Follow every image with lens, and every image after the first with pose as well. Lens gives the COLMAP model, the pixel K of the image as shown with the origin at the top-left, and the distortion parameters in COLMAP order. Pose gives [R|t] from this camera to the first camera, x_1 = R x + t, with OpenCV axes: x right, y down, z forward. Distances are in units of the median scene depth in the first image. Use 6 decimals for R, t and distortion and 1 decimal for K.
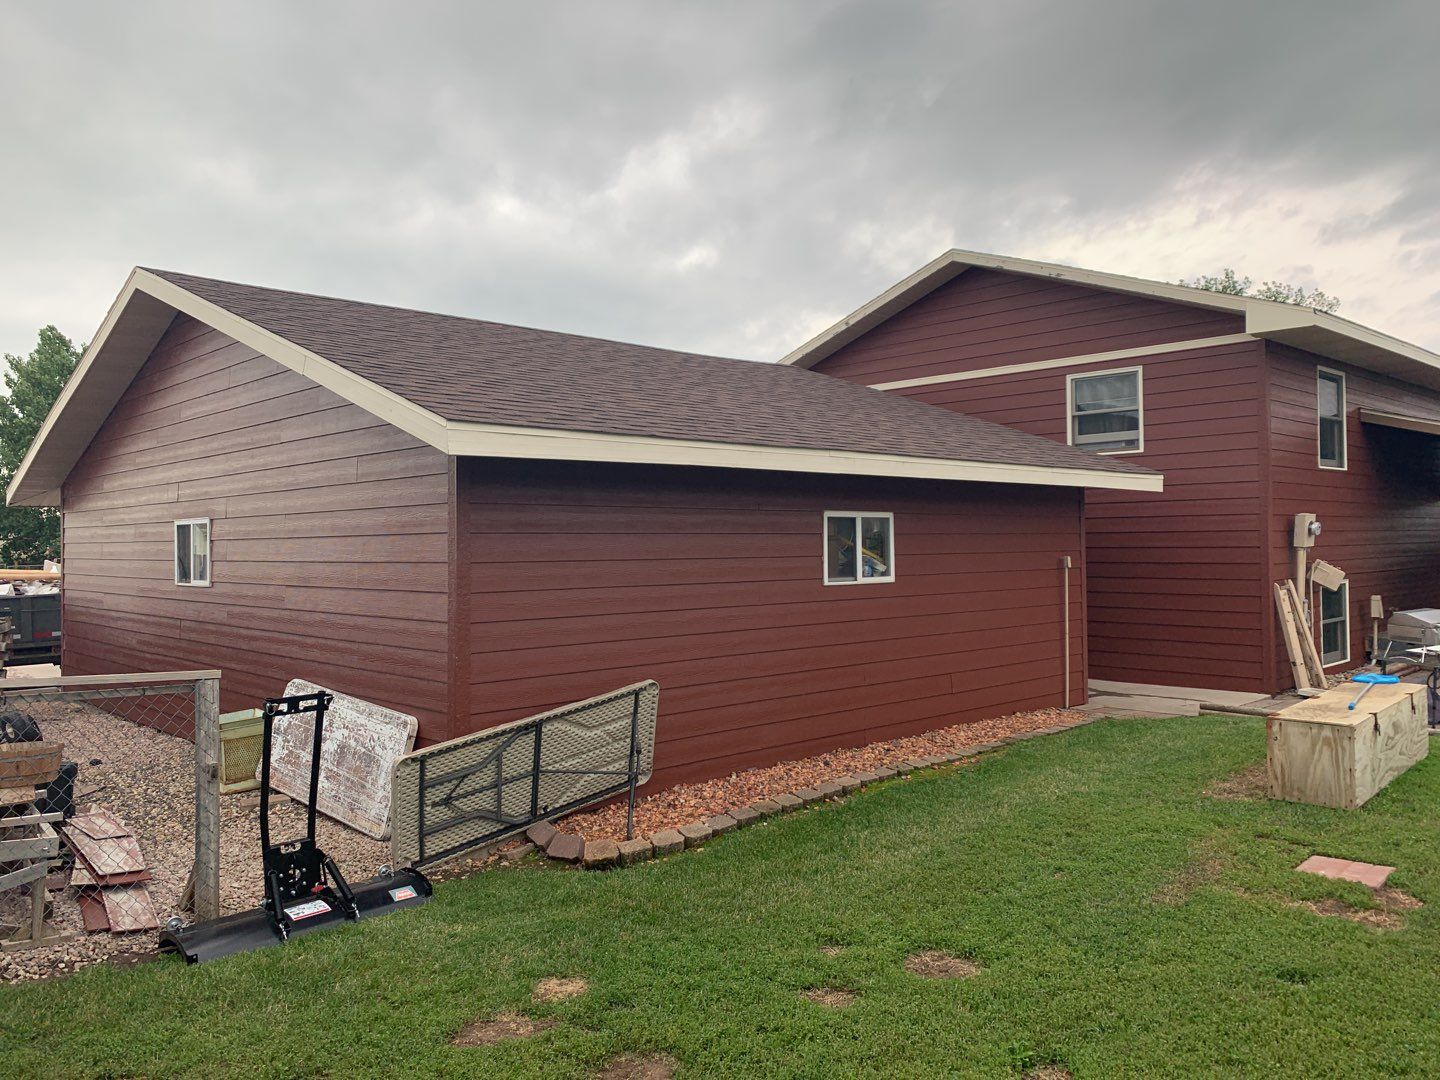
lens RADIAL K [[1099.7, 0, 720.0], [0, 1099.7, 540.0], [0, 0, 1]] dist [-0.000365, 0.002539]
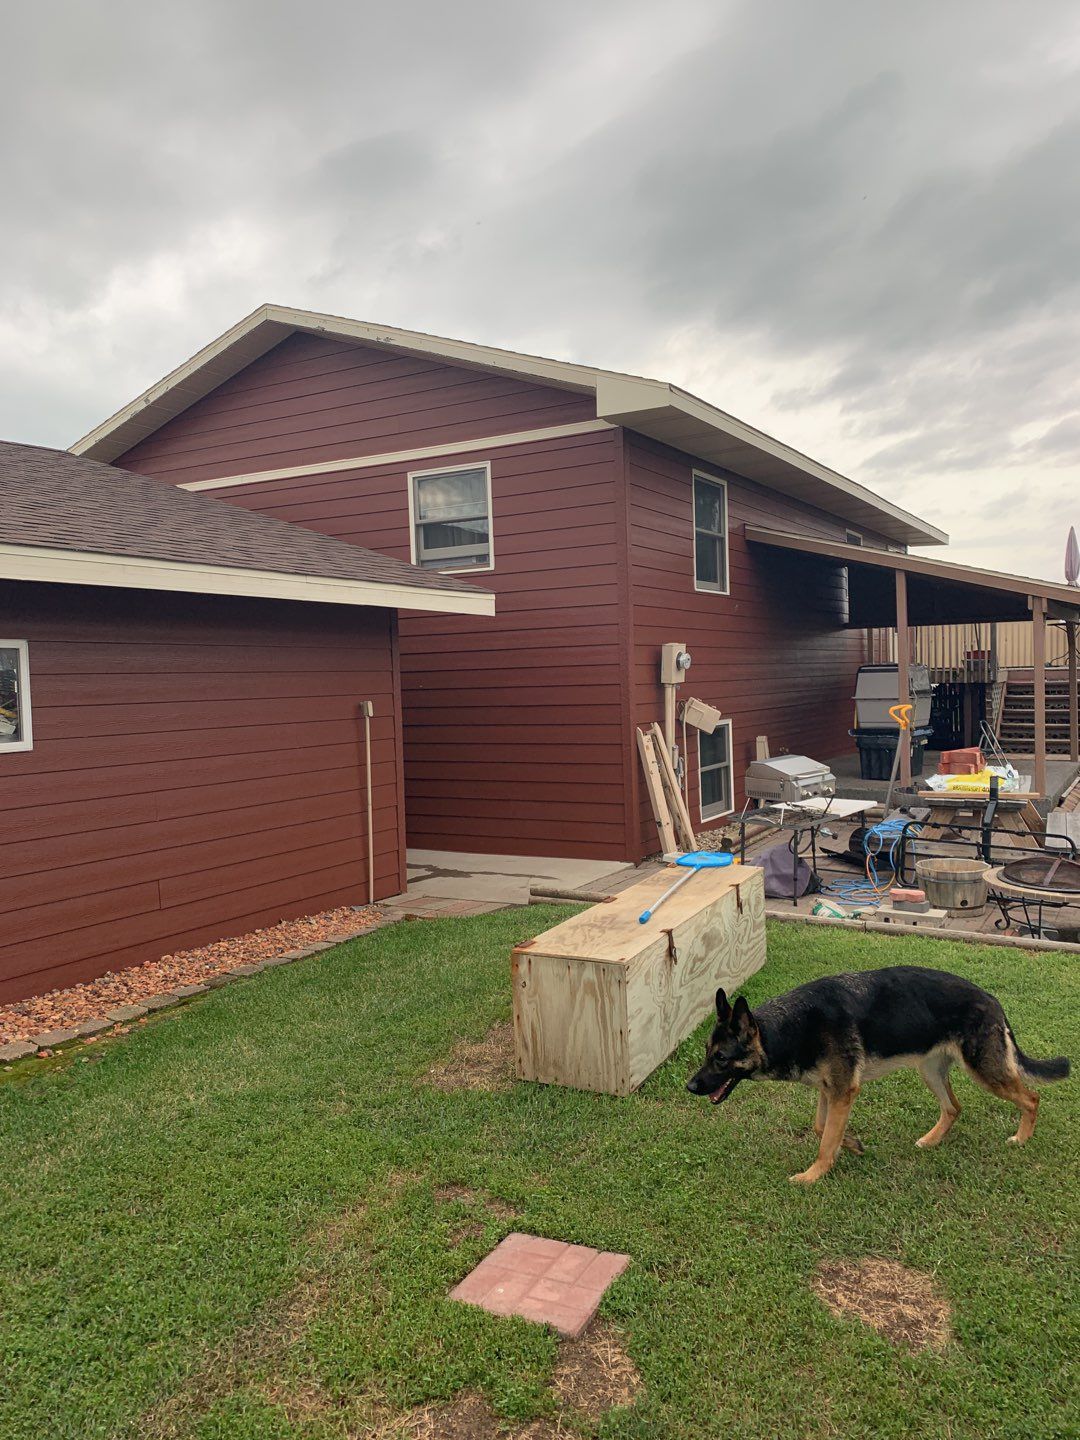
lens RADIAL K [[1106.2, 0, 540.0], [0, 1106.2, 720.0], [0, 0, 1]] dist [0.143466, -0.319235]
pose [[0.956926, -0.027567, 0.289019, 0.192448], [0.018151, 0.999215, 0.035211, 0.002793], [-0.289763, -0.028448, 0.956676, 0.222722]]
